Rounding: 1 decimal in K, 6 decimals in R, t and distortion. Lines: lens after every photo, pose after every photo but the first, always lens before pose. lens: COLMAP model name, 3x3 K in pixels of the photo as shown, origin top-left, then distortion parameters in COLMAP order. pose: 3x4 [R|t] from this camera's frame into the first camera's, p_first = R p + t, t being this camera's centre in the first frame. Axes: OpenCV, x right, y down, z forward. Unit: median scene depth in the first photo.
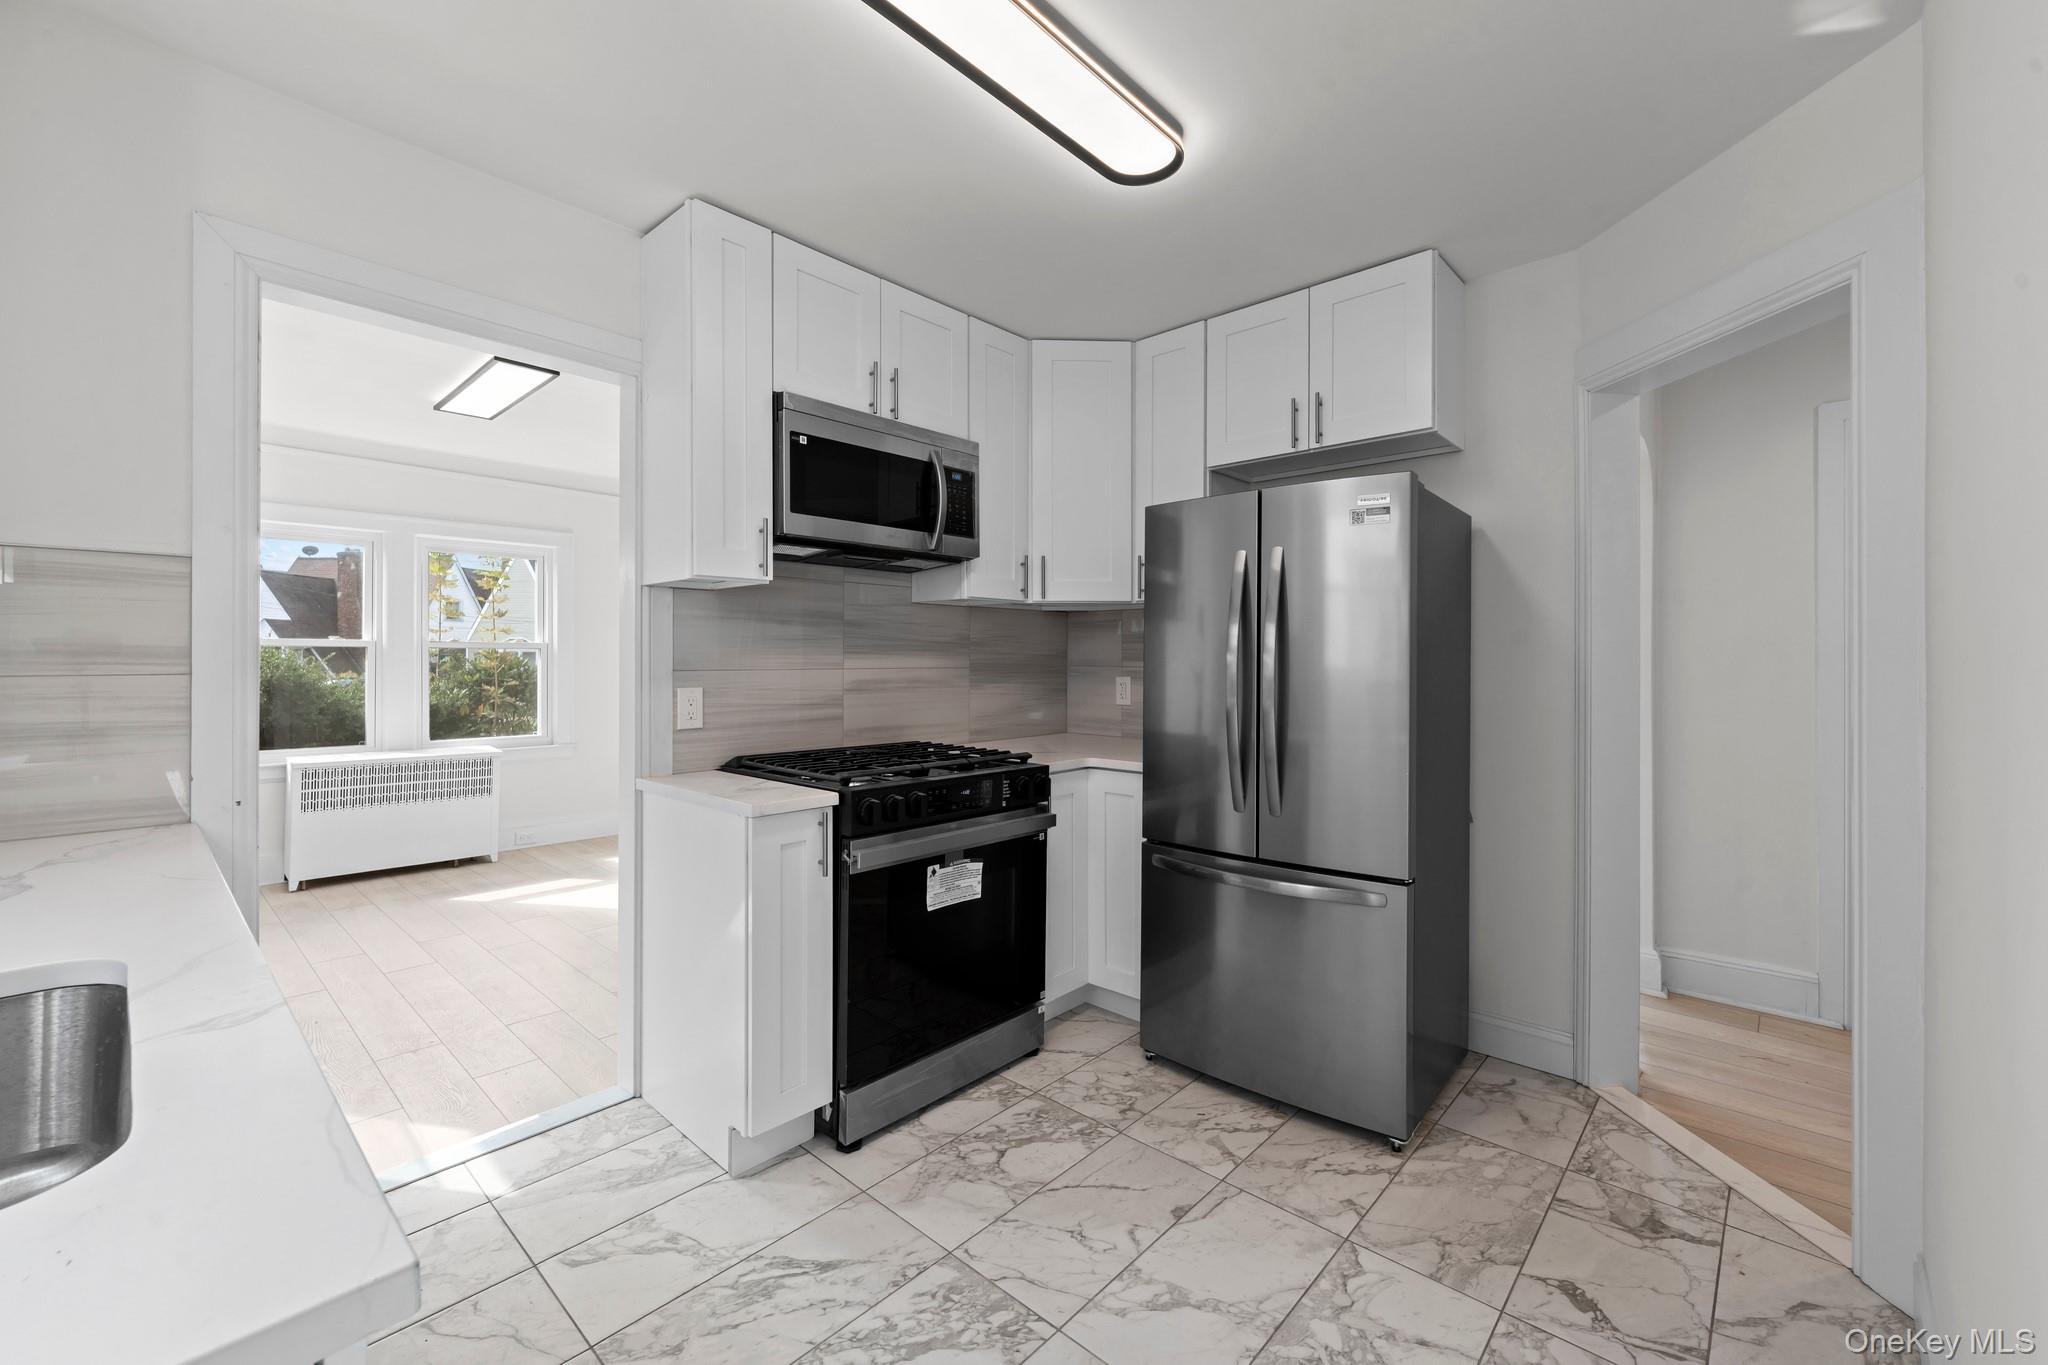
lens RADIAL K [[841.8, 0, 1030.9], [0, 841.8, 655.6], [0, 0, 1]] dist [-0.000338, -0.000106]
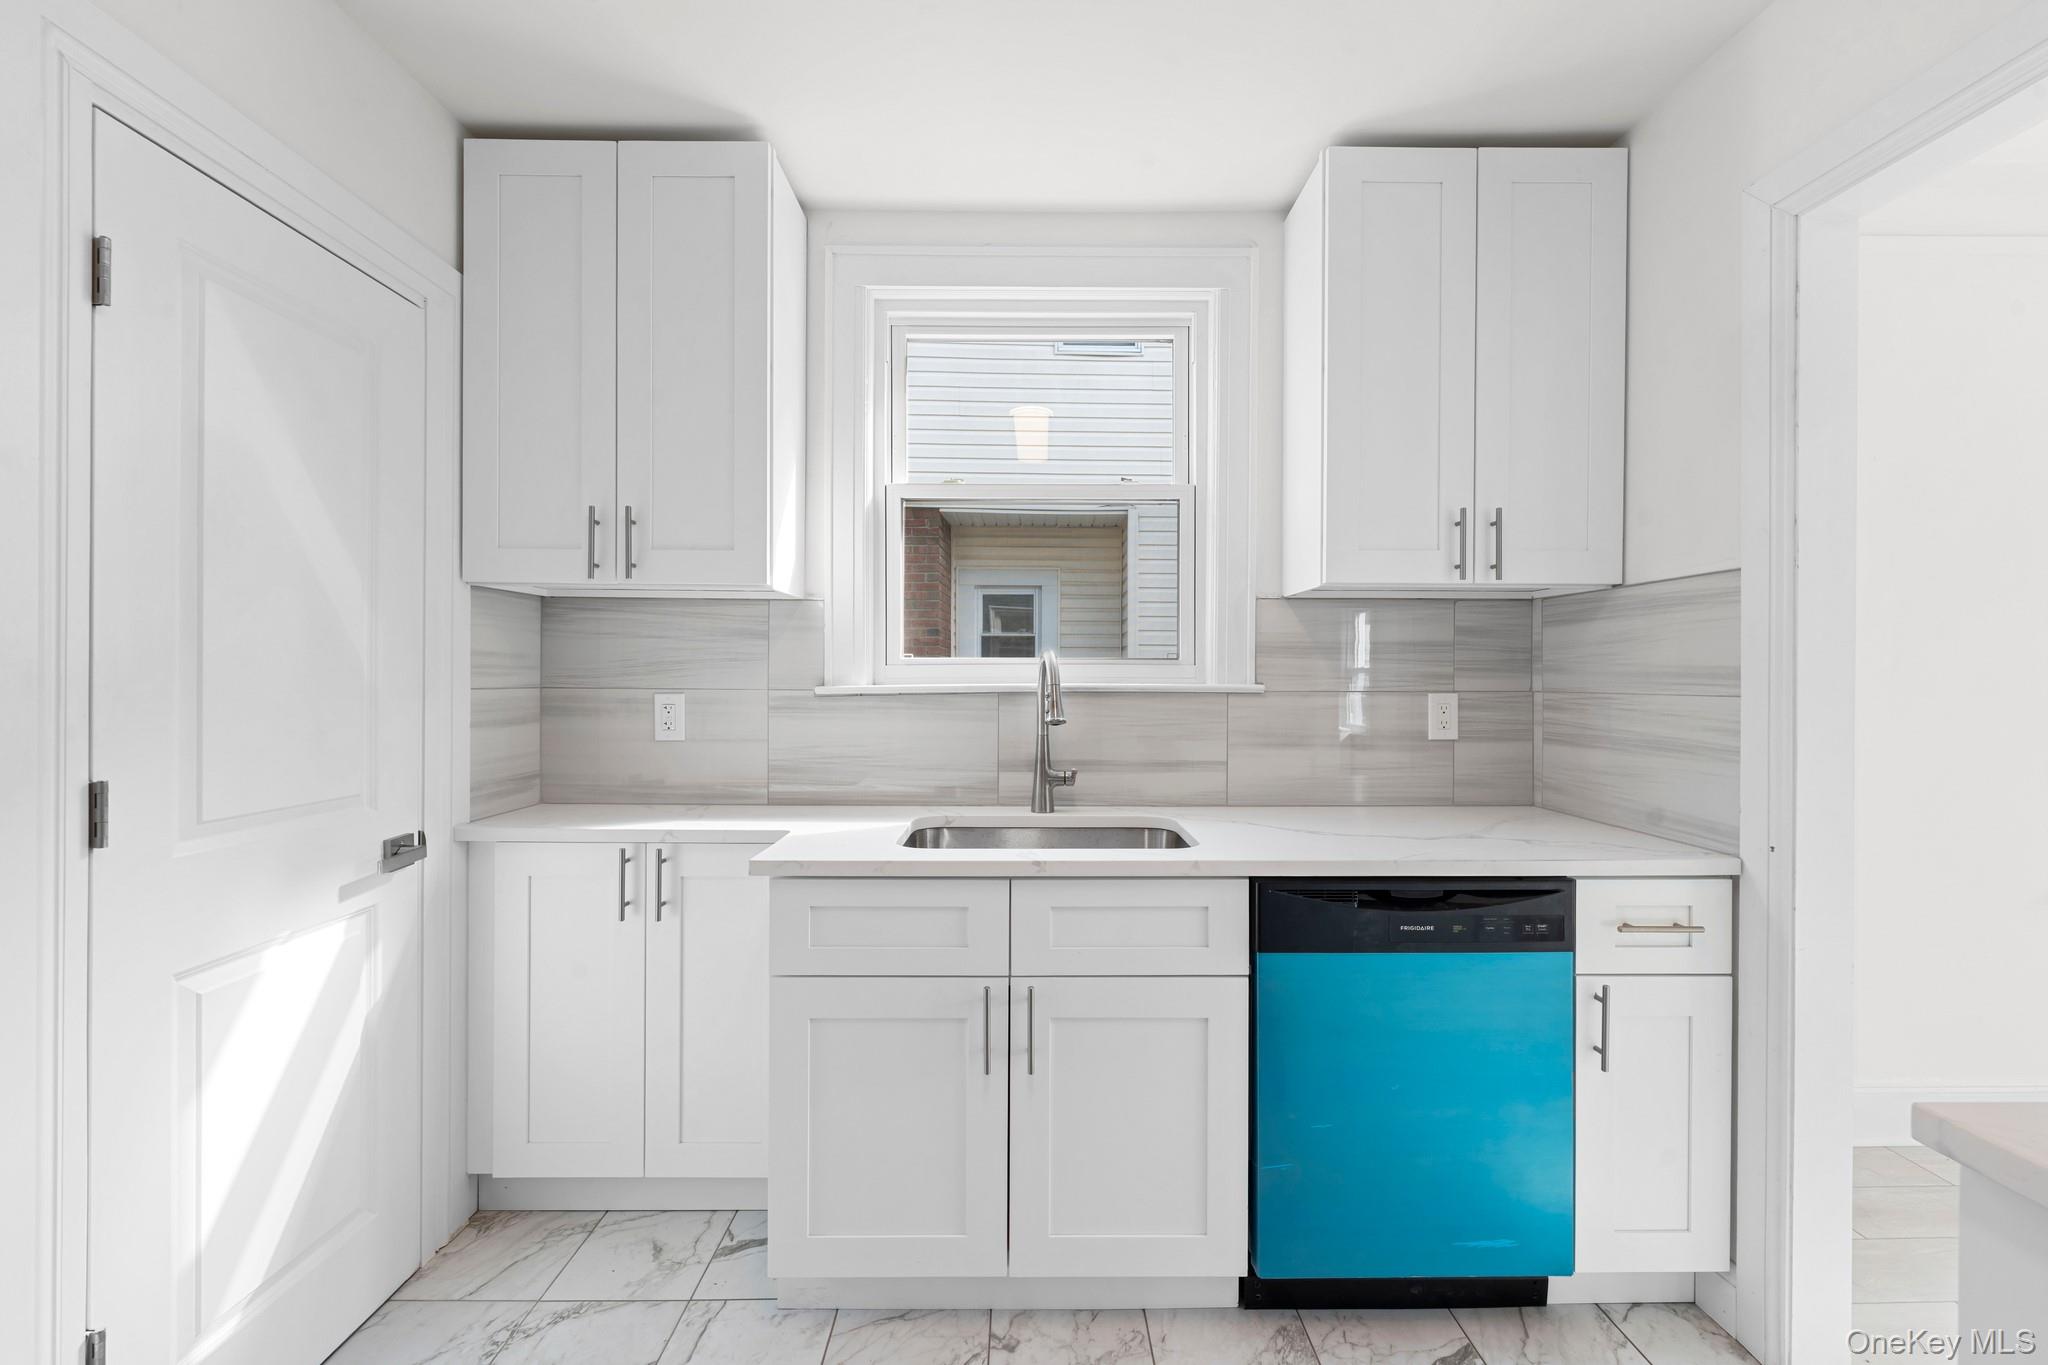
lens RADIAL K [[827.5, 0, 1031.7], [0, 827.5, 679.8], [0, 0, 1]] dist [-0.000812, 0.000027]
pose [[-0.729347, -0.000438, -0.684144, 0.121198], [-0.000390, 1.000000, -0.000225, 0.002803], [0.684144, 0.000103, -0.729347, 0.732653]]
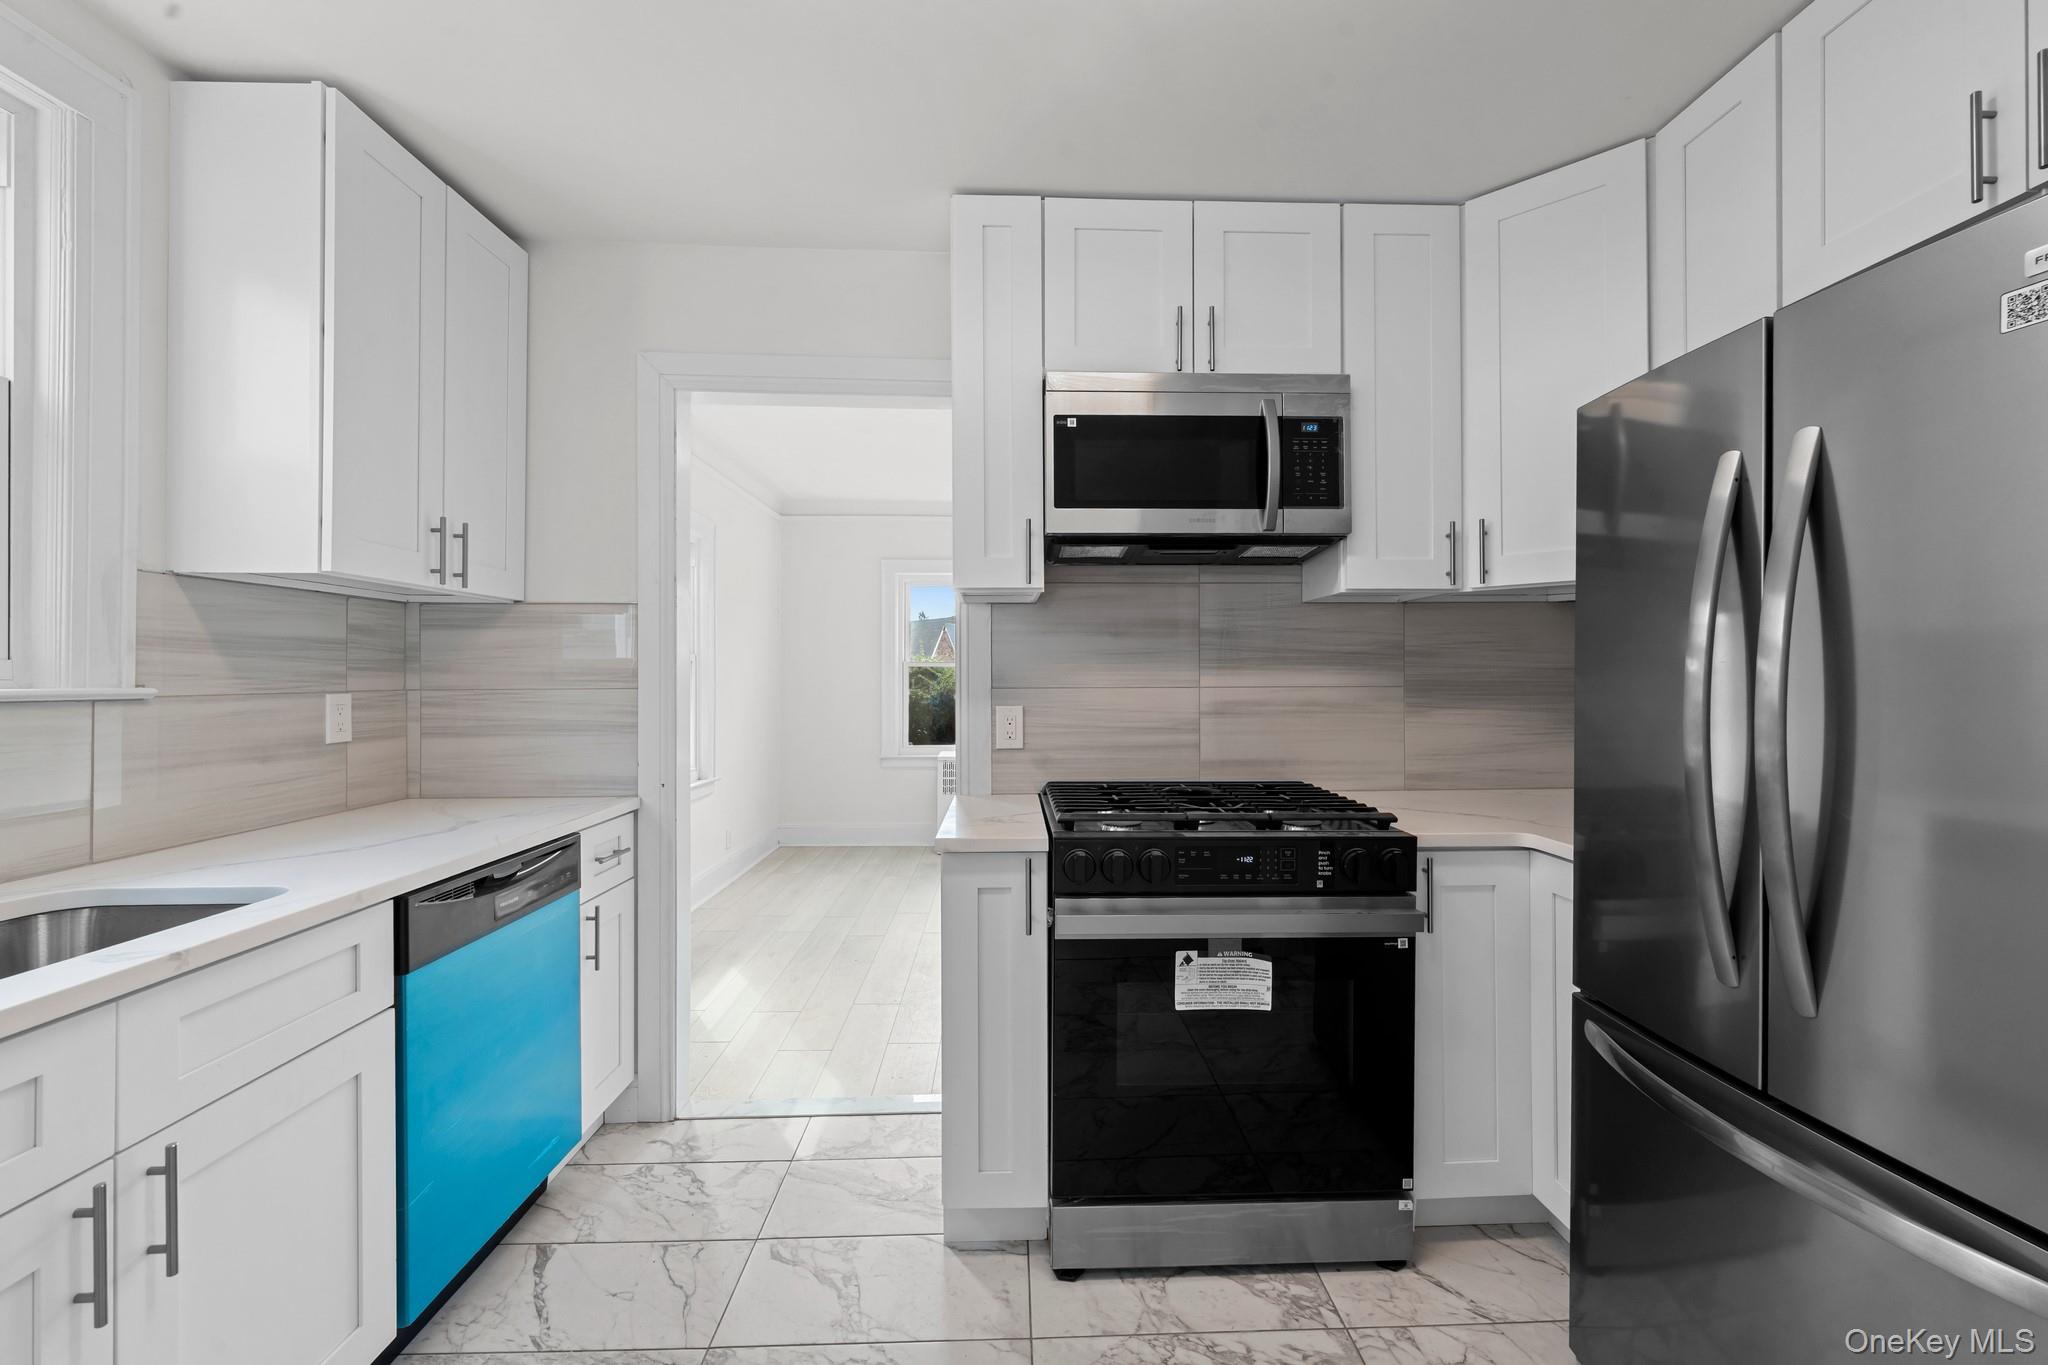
lens RADIAL K [[842.8, 0, 1033.0], [0, 842.8, 670.1], [0, 0, 1]] dist [-0.000357, -0.000050]
pose [[0.695927, -0.007679, -0.718071, 0.285990], [0.006458, 0.999969, -0.004435, 0.001375], [0.718083, -0.001550, 0.695956, 0.328261]]
